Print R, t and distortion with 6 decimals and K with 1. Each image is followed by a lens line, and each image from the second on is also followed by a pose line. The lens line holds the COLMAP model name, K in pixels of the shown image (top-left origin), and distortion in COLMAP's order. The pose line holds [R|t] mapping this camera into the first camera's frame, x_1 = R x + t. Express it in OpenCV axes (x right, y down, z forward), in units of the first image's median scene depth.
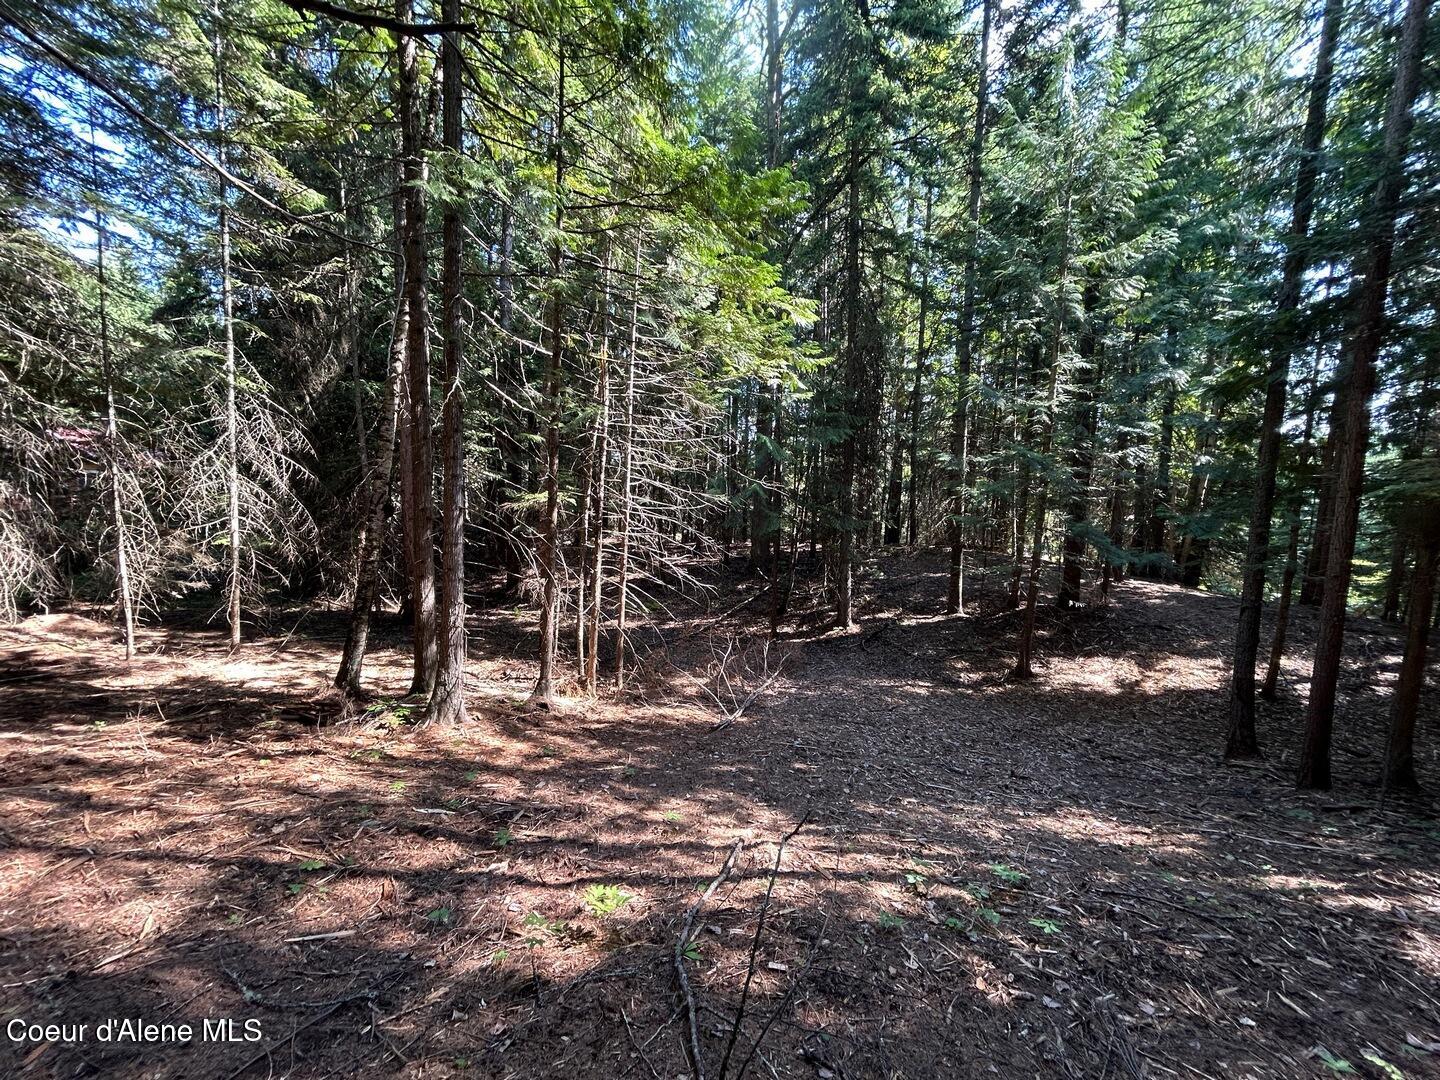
lens RADIAL K [[579.4, 0, 720.0], [0, 579.4, 543.2], [0, 0, 1]] dist [0.002392, -0.000270]
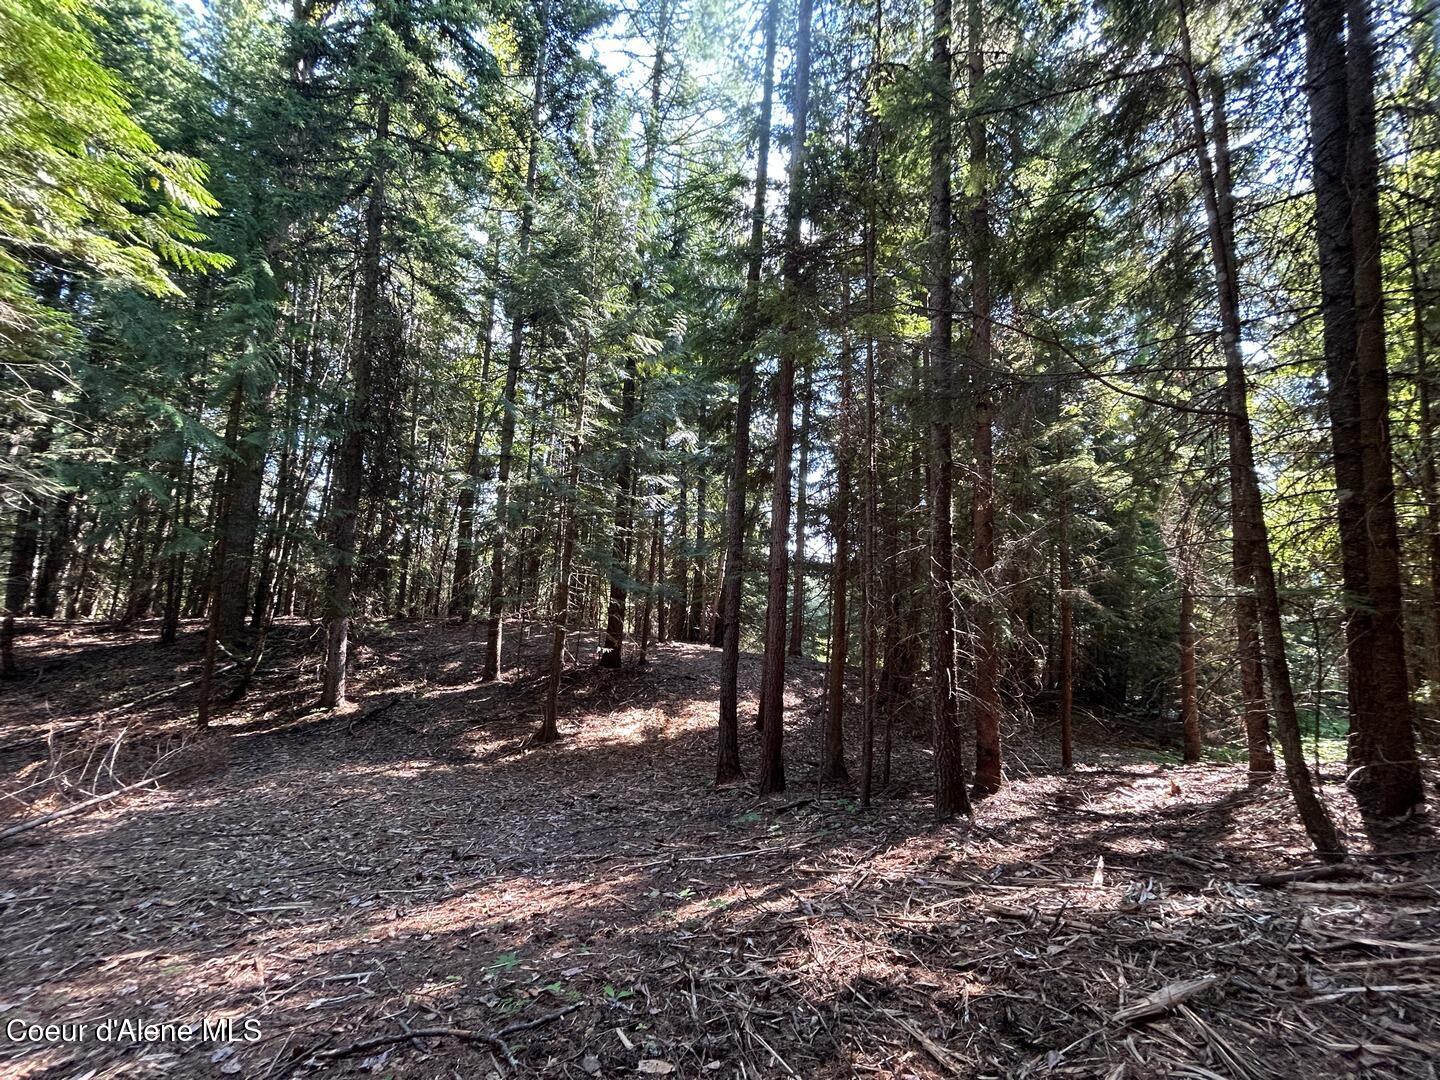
lens RADIAL K [[579.4, 0, 717.0], [0, 579.4, 540.5], [0, 0, 1]] dist [0.002392, -0.000270]
pose [[0.801468, 0.078371, 0.592880, 0.196185], [0.029685, 0.984941, -0.170325, 0.096968], [-0.597300, 0.154109, 0.787073, 0.134879]]
